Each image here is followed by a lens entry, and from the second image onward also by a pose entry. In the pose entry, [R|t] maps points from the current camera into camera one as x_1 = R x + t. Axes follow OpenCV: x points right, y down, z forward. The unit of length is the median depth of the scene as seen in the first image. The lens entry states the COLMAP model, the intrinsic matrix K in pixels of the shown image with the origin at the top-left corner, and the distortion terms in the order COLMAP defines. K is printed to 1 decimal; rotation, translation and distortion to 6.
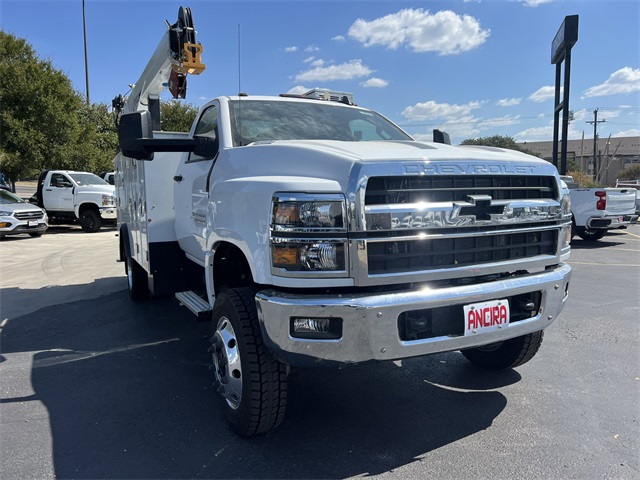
lens RADIAL K [[479.6, 0, 317.4], [0, 479.6, 243.3], [0, 0, 1]] dist [0.050981, -0.059550]
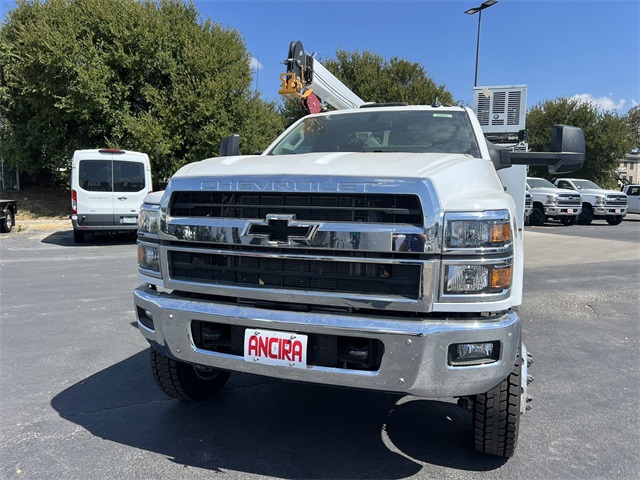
lens RADIAL K [[475.7, 0, 323.9], [0, 475.7, 231.7], [0, 0, 1]] dist [0.053251, -0.059721]
pose [[0.693286, 0.081689, -0.716018, 0.919706], [-0.099529, 0.994887, 0.017135, -0.079026], [0.713757, 0.059385, 0.697872, 0.378314]]
